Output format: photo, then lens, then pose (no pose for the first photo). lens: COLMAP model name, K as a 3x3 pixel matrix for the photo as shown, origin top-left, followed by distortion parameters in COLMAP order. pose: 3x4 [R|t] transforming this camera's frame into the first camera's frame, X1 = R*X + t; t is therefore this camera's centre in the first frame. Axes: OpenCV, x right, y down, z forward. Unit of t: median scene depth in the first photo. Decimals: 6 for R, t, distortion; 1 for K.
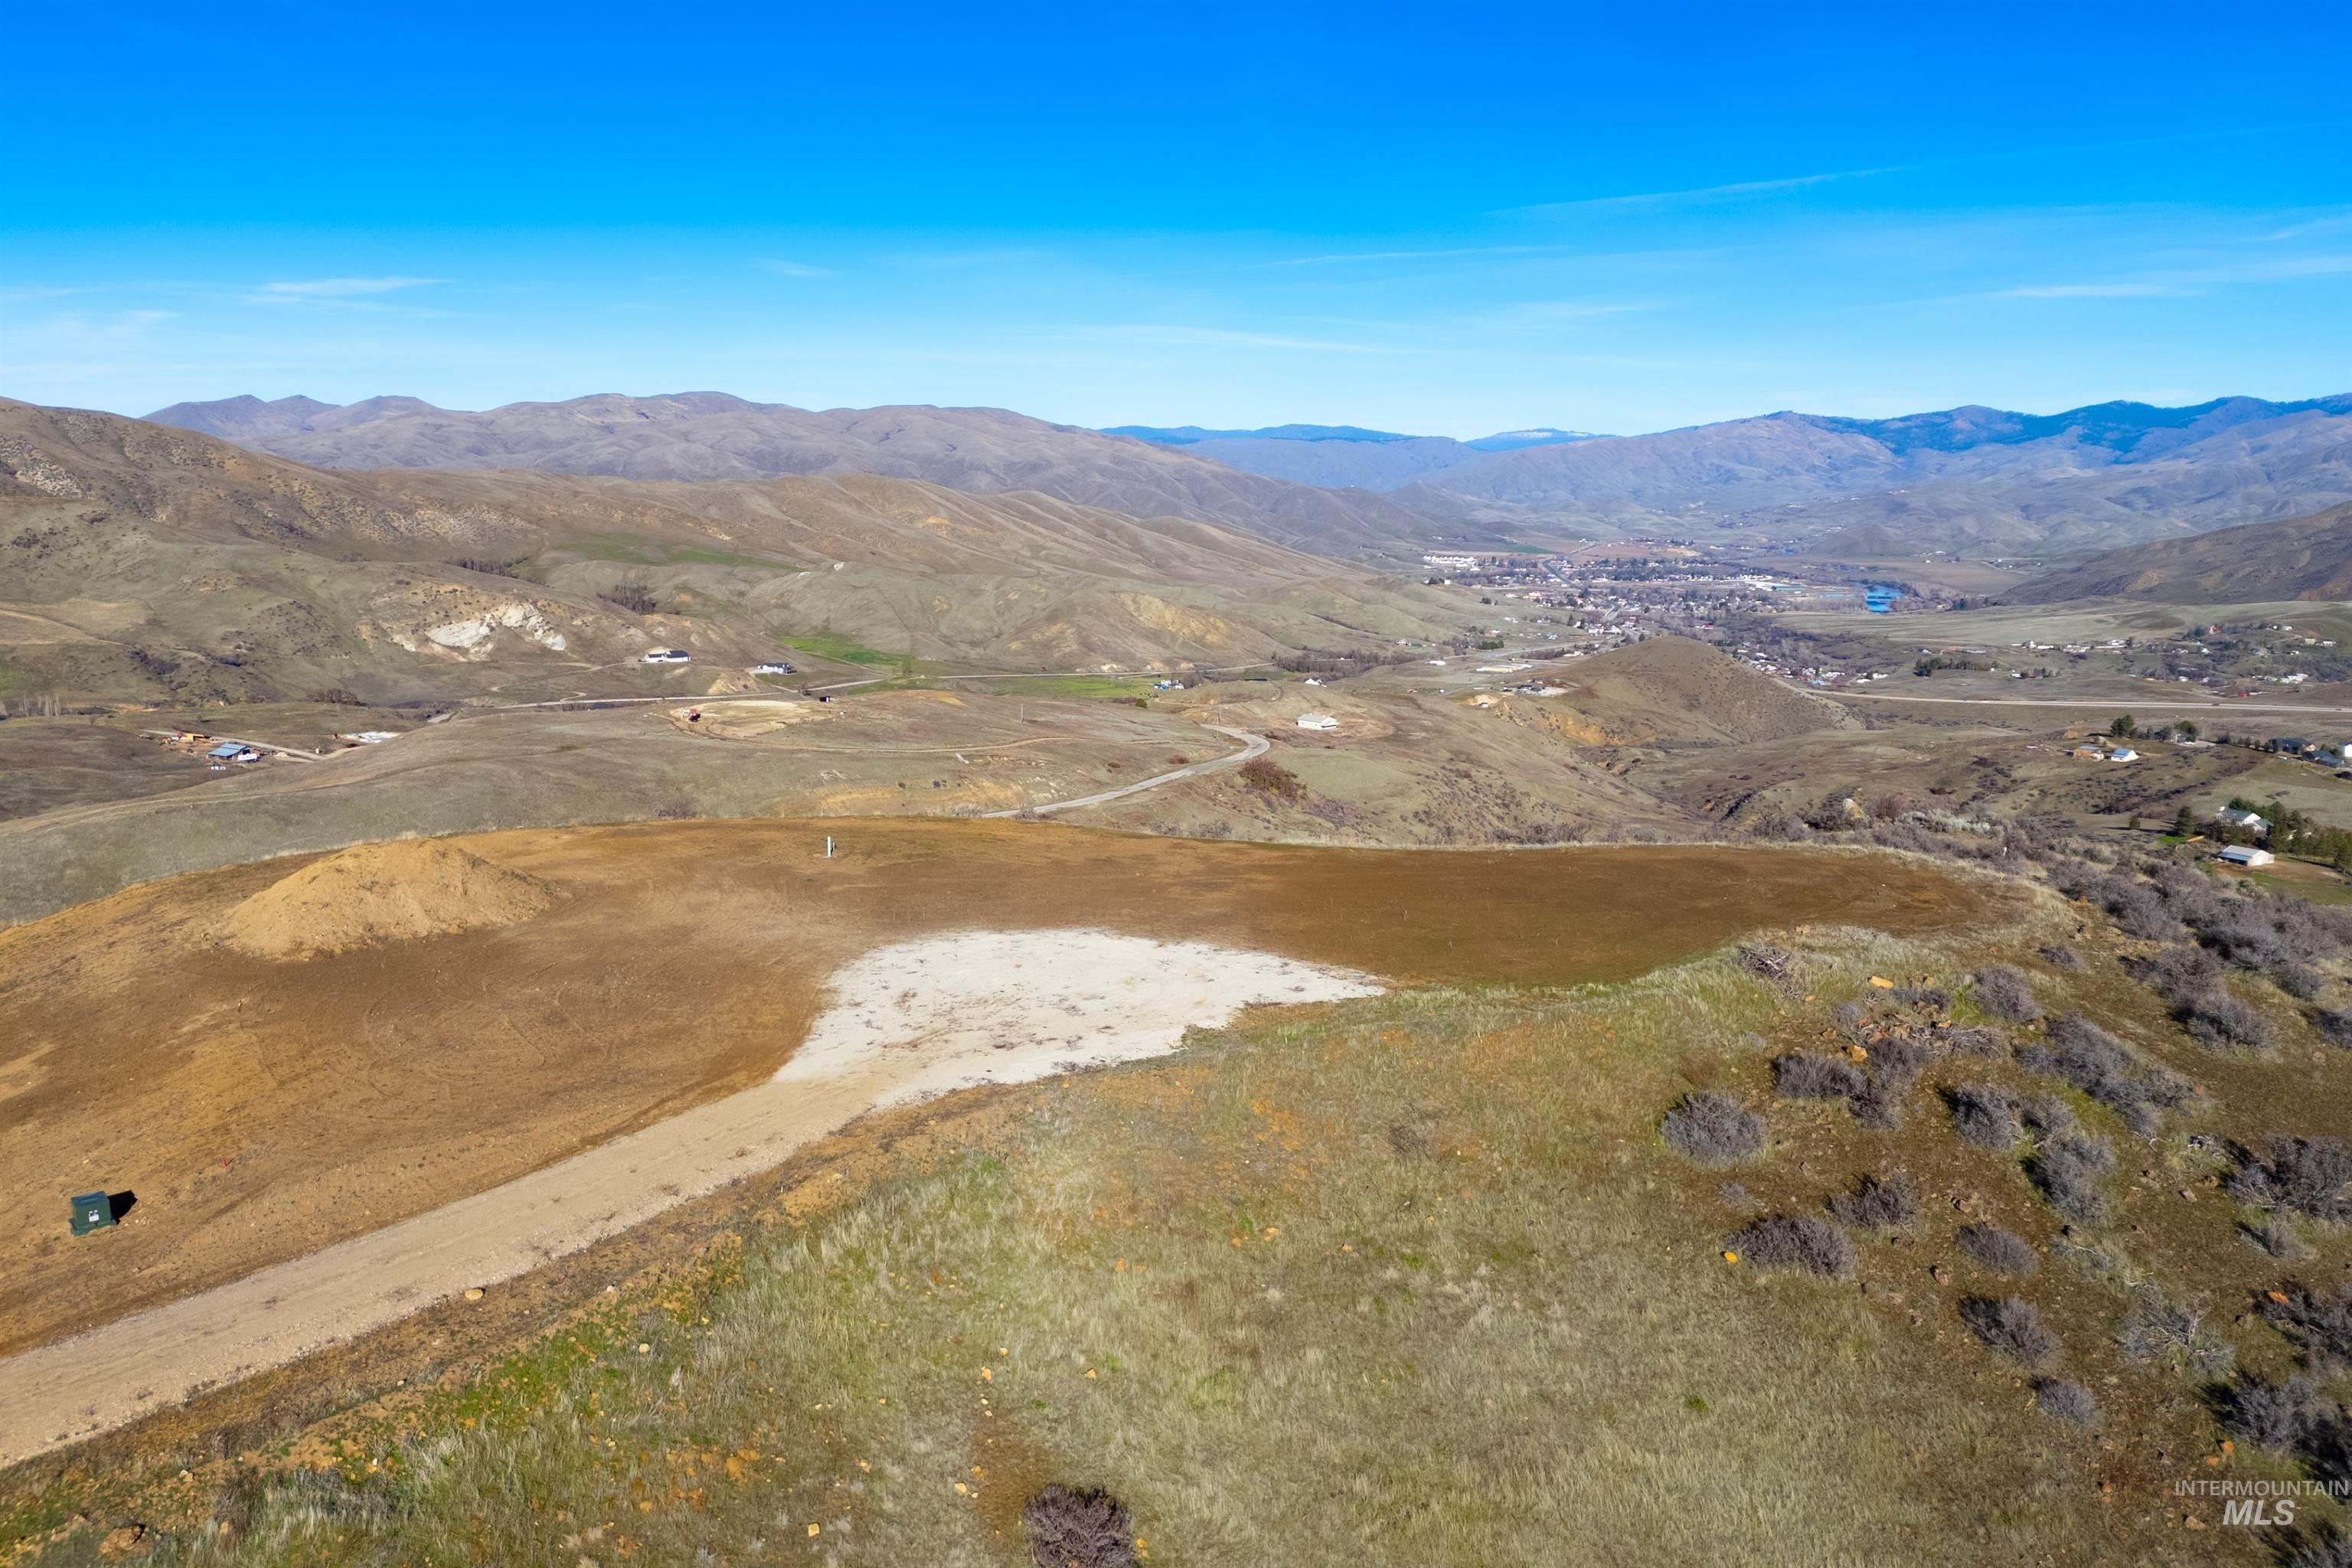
lens RADIAL K [[1708.6, 0, 1168.3], [0, 1708.6, 795.1], [0, 0, 1]] dist [0.084024, -0.080022]
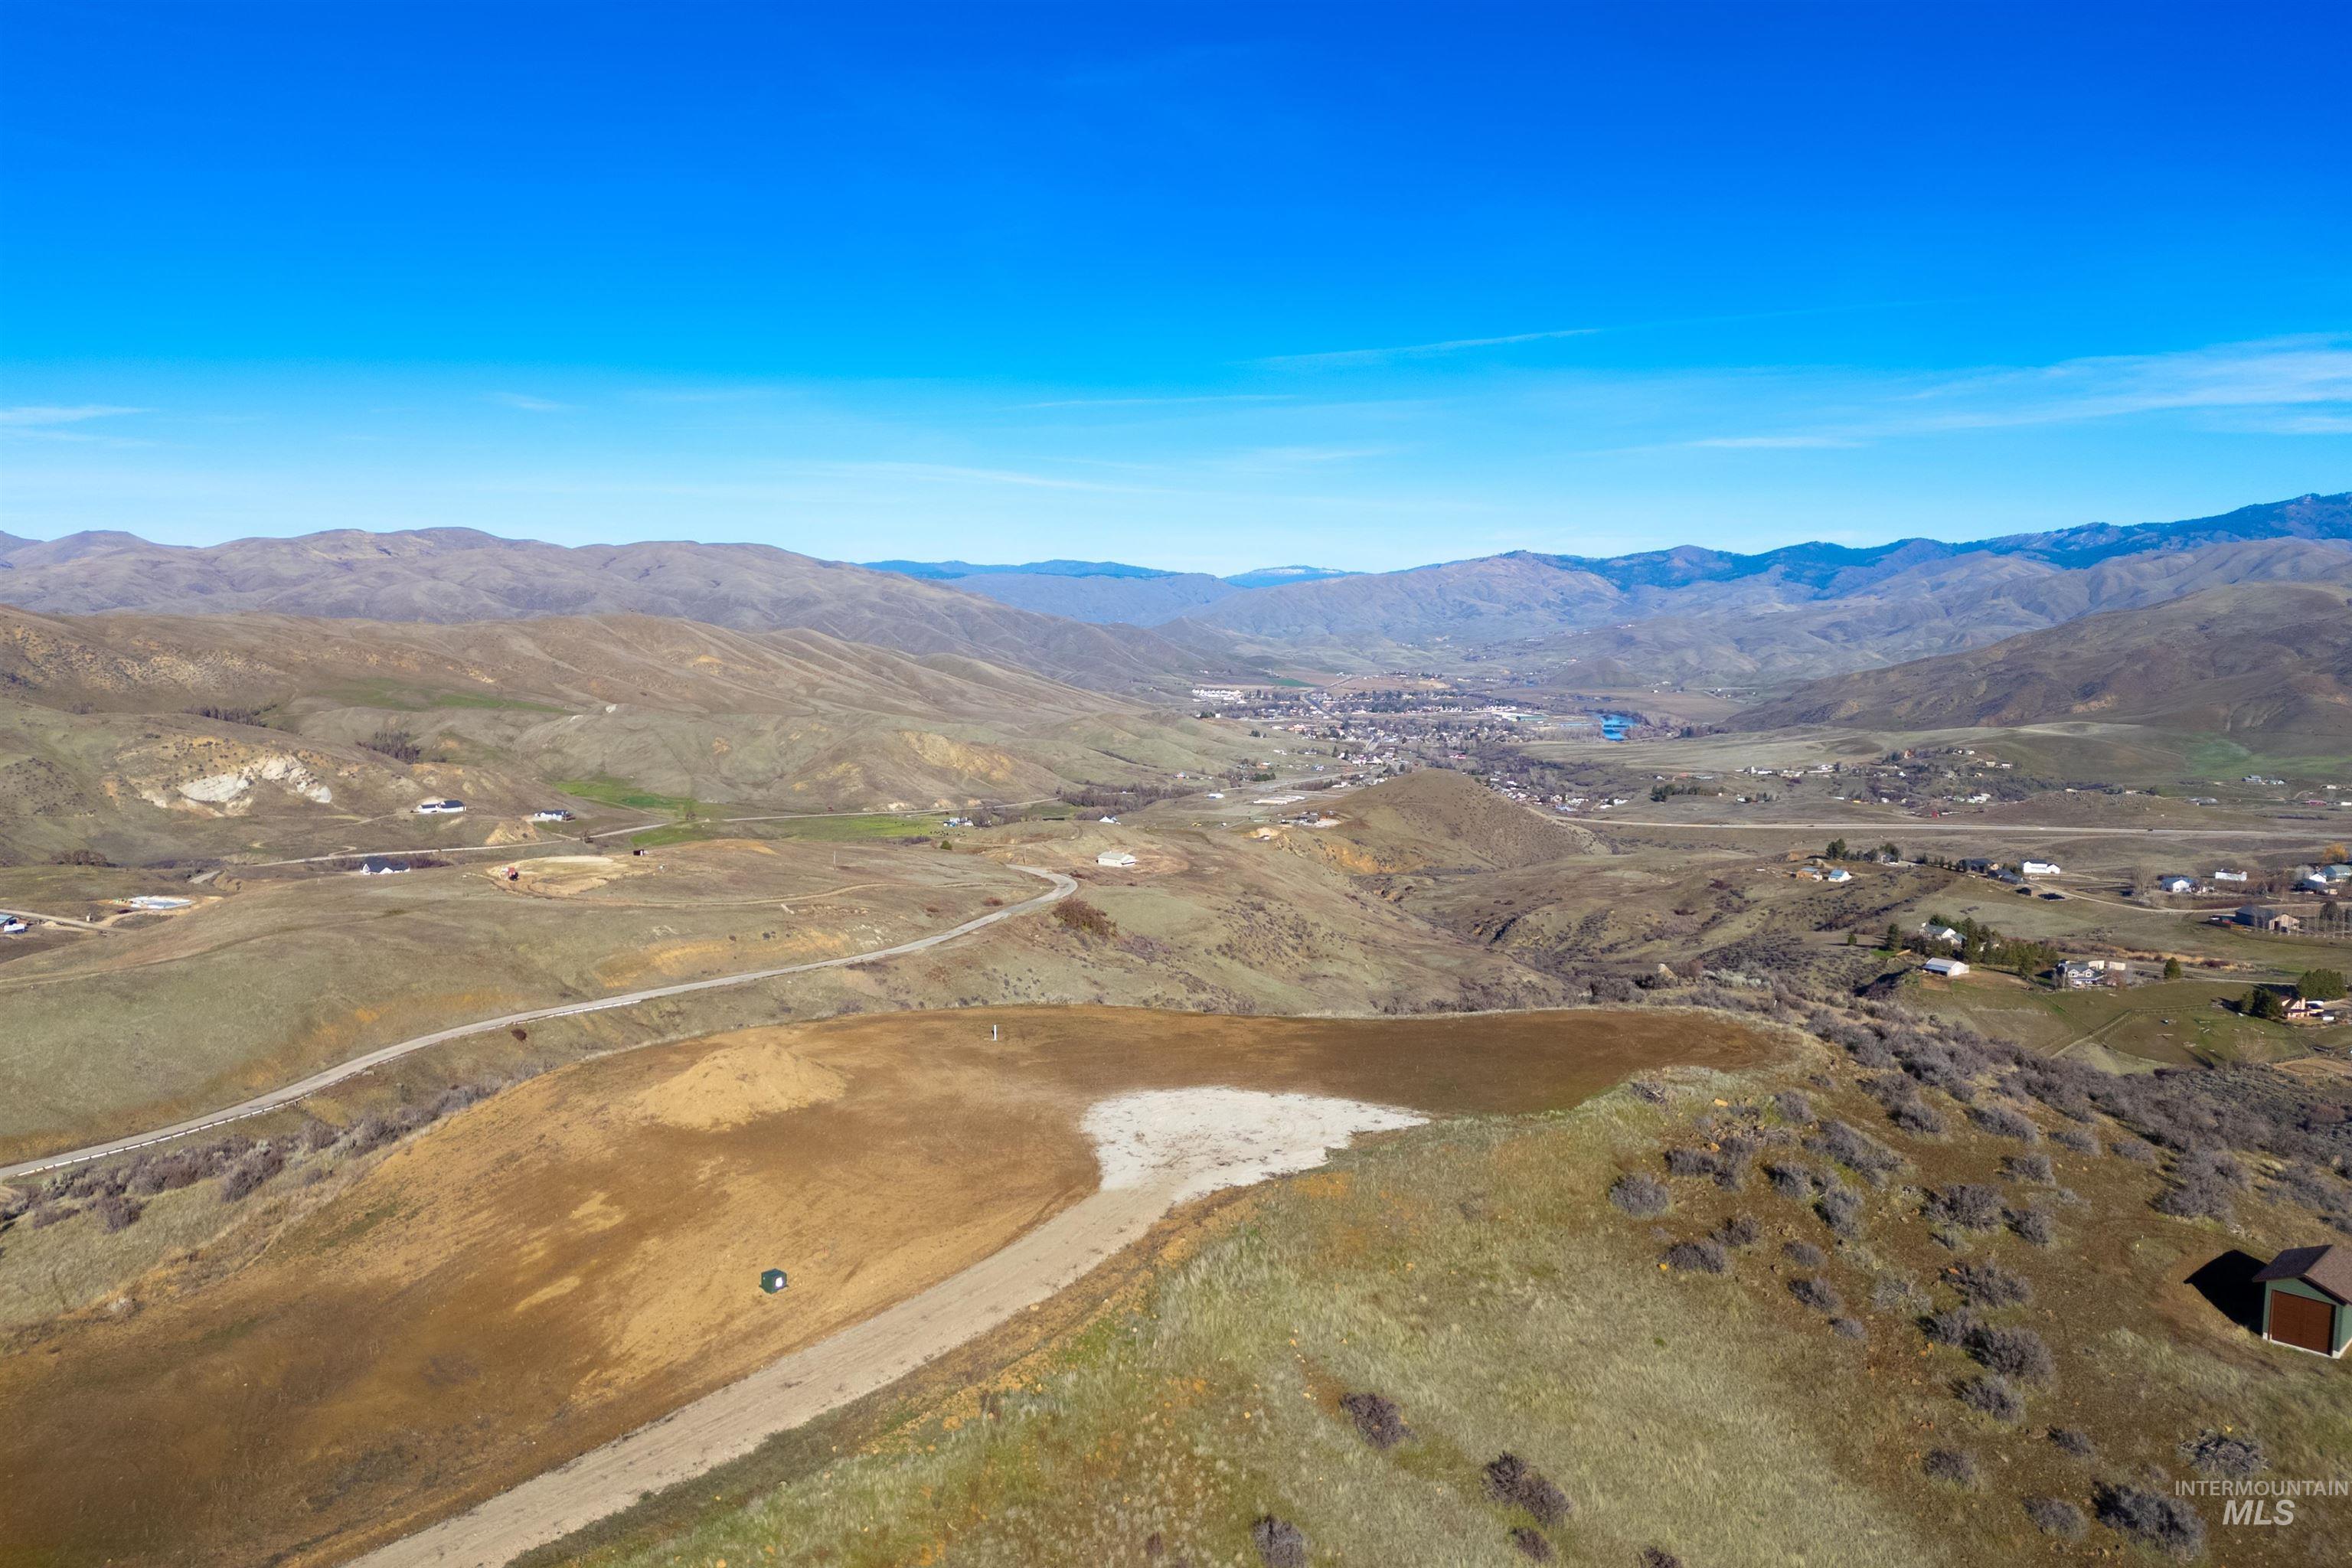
lens RADIAL K [[1708.6, 0, 1160.0], [0, 1708.6, 798.8], [0, 0, 1]] dist [0.084024, -0.080022]
pose [[0.991409, -0.018445, 0.129489, -0.024462], [0.027900, 0.997044, -0.071585, -0.005819], [-0.127786, 0.074583, 0.988994, -0.043151]]
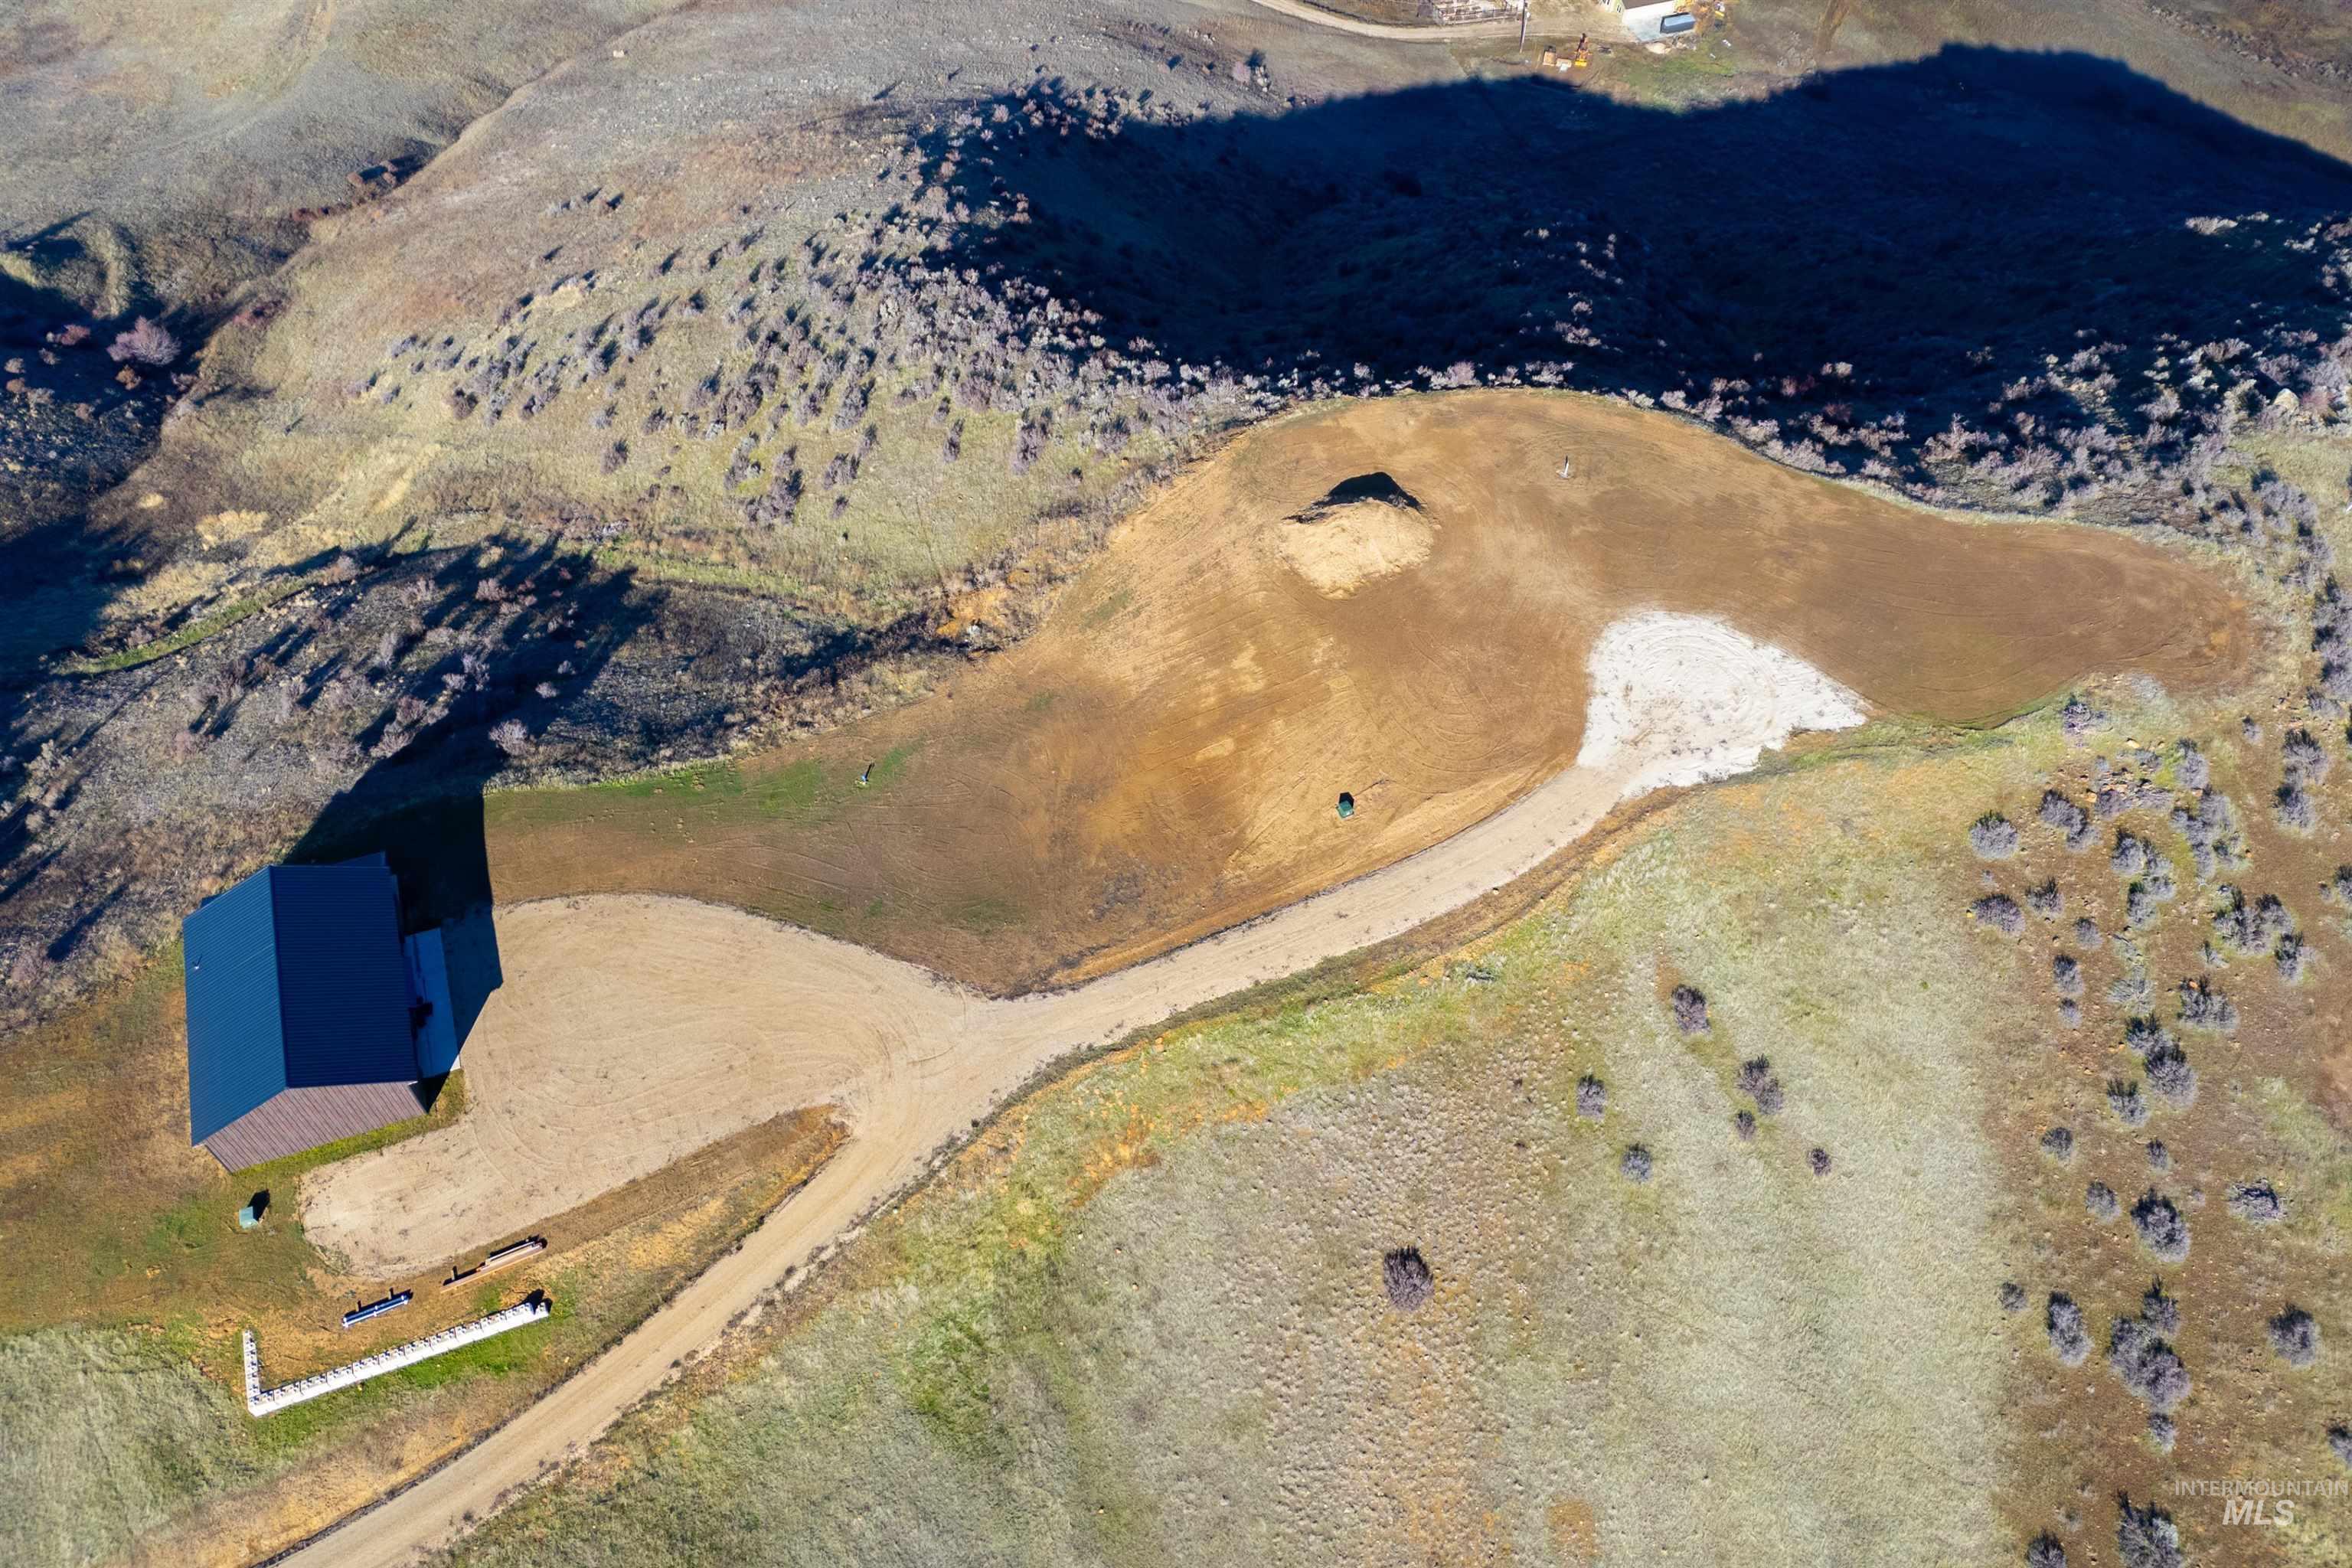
lens RADIAL K [[1708.6, 0, 1159.7], [0, 1708.6, 780.1], [0, 0, 1]] dist [0.084024, -0.080022]
pose [[0.968109, 0.201773, -0.148502, -0.027664], [-0.053882, 0.746573, 0.663118, -0.087194], [0.244667, -0.633969, 0.733636, -0.057642]]
